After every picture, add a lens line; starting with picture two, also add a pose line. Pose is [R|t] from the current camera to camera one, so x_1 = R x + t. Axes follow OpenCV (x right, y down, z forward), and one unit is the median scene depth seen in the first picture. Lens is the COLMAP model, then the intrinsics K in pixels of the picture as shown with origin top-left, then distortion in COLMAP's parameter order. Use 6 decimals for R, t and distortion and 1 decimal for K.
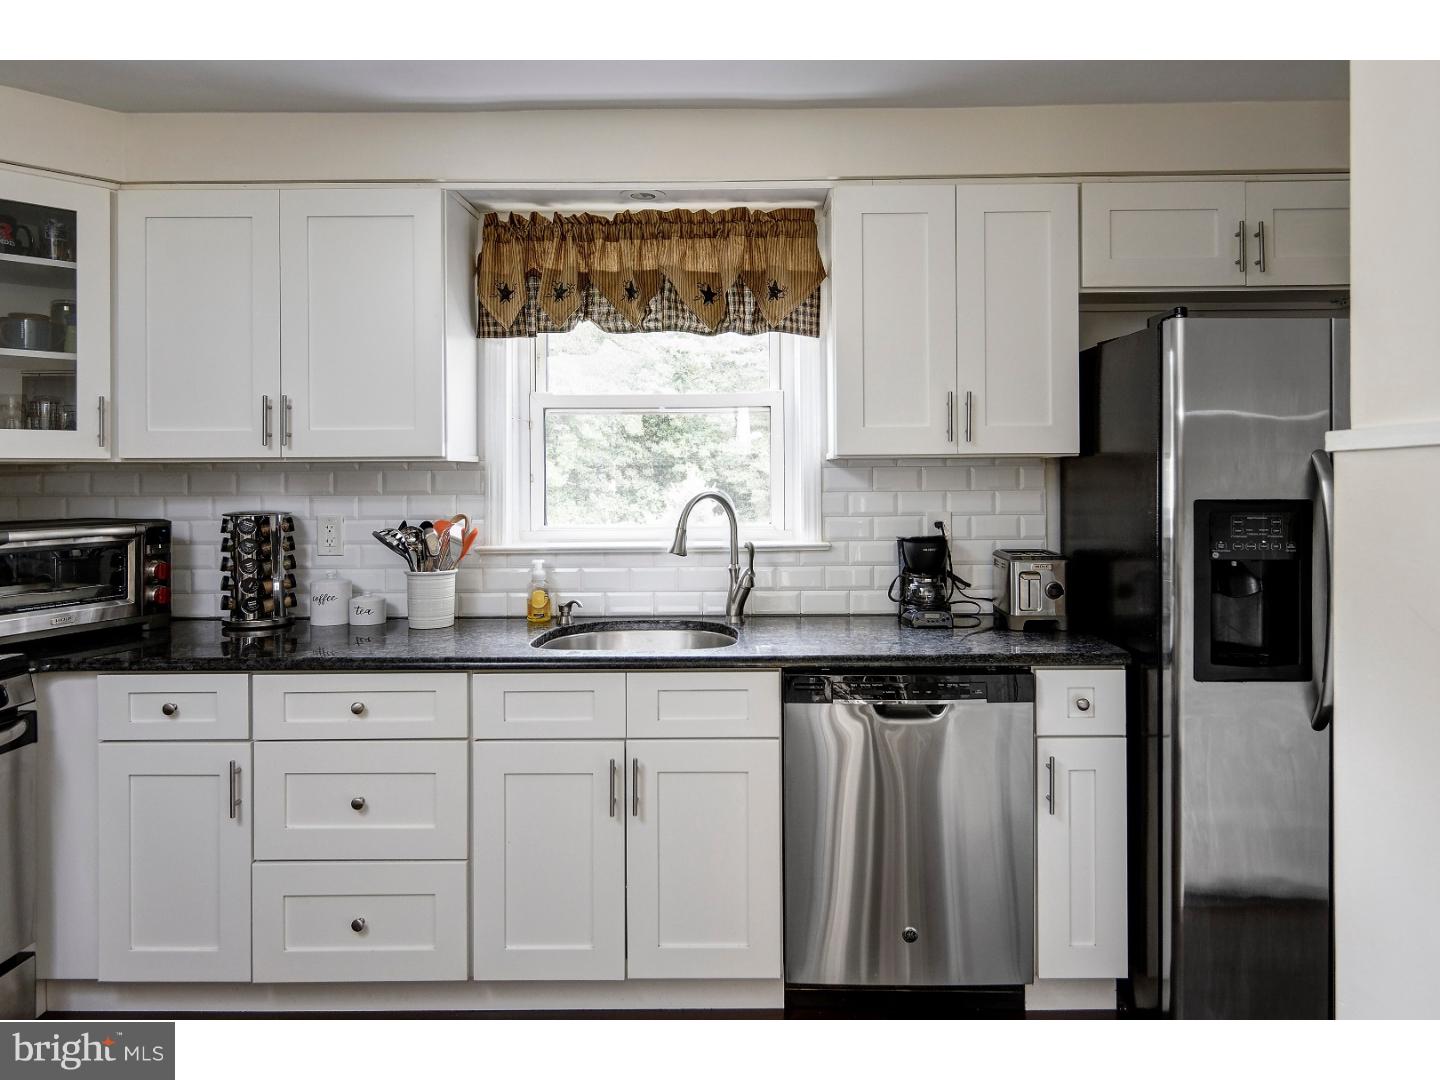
lens RADIAL K [[923.5, 0, 713.7], [0, 923.5, 509.6], [0, 0, 1]] dist [0.005850, -0.000734]
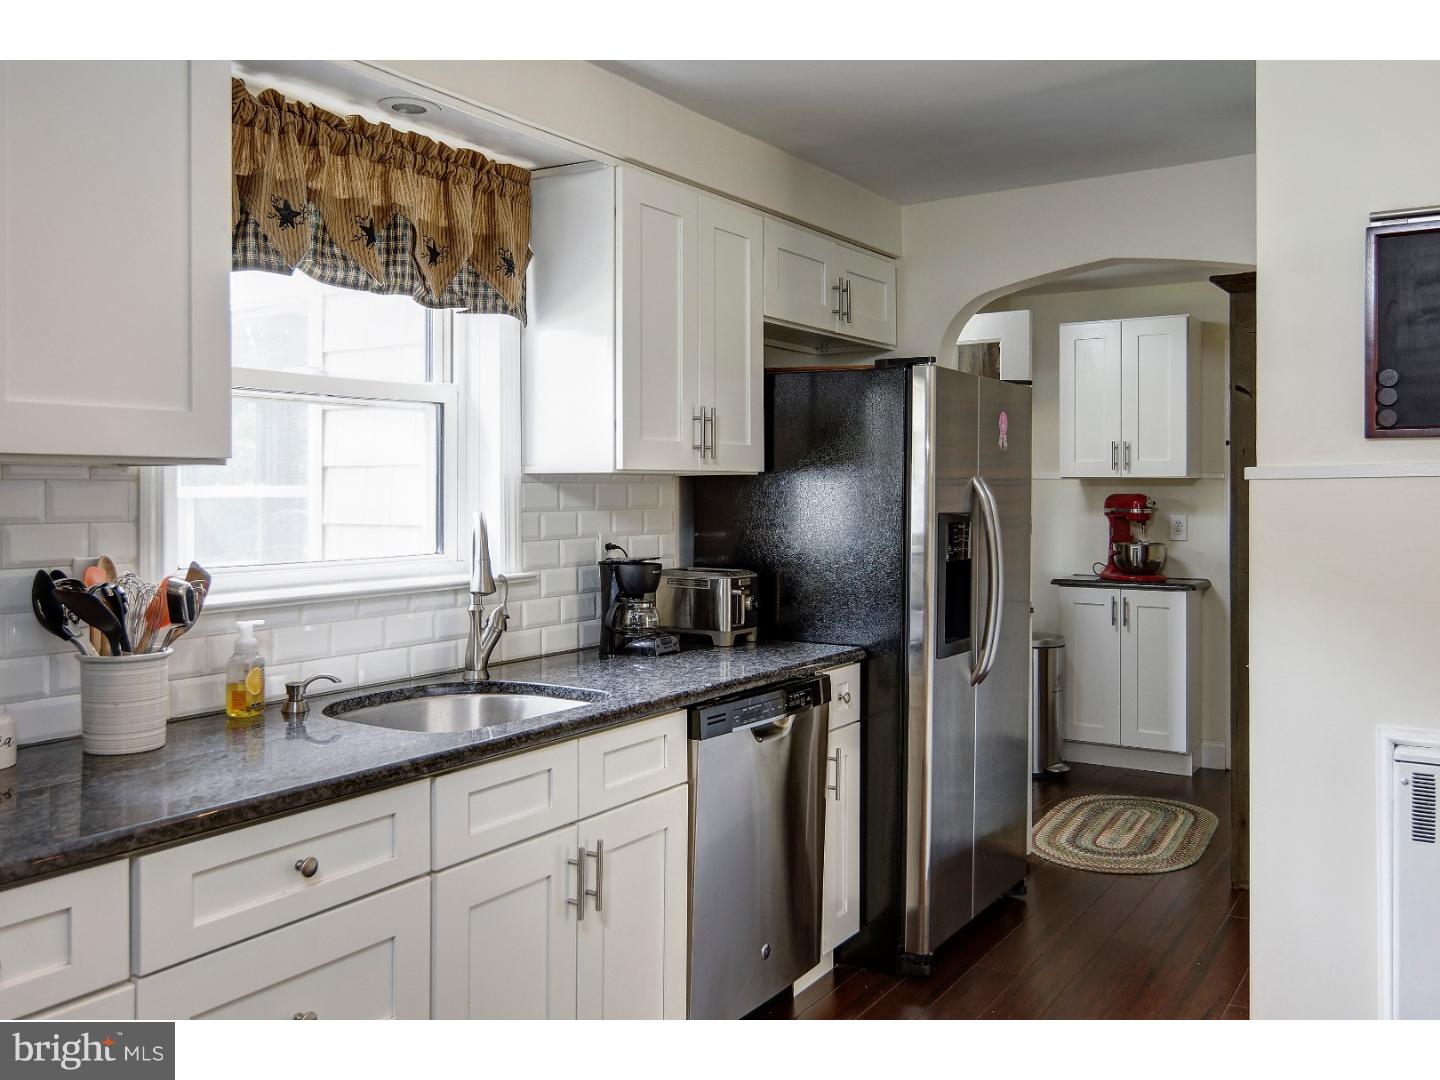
lens RADIAL K [[1242.1, 0, 720.0], [0, 1242.1, 540.0], [0, 0, 1]] dist [0.004586, 0.001837]
pose [[0.530266, -0.027755, 0.847377, -0.769255], [0.027479, 0.999502, 0.015542, -0.006278], [-0.847386, 0.015044, 0.530764, 0.266469]]
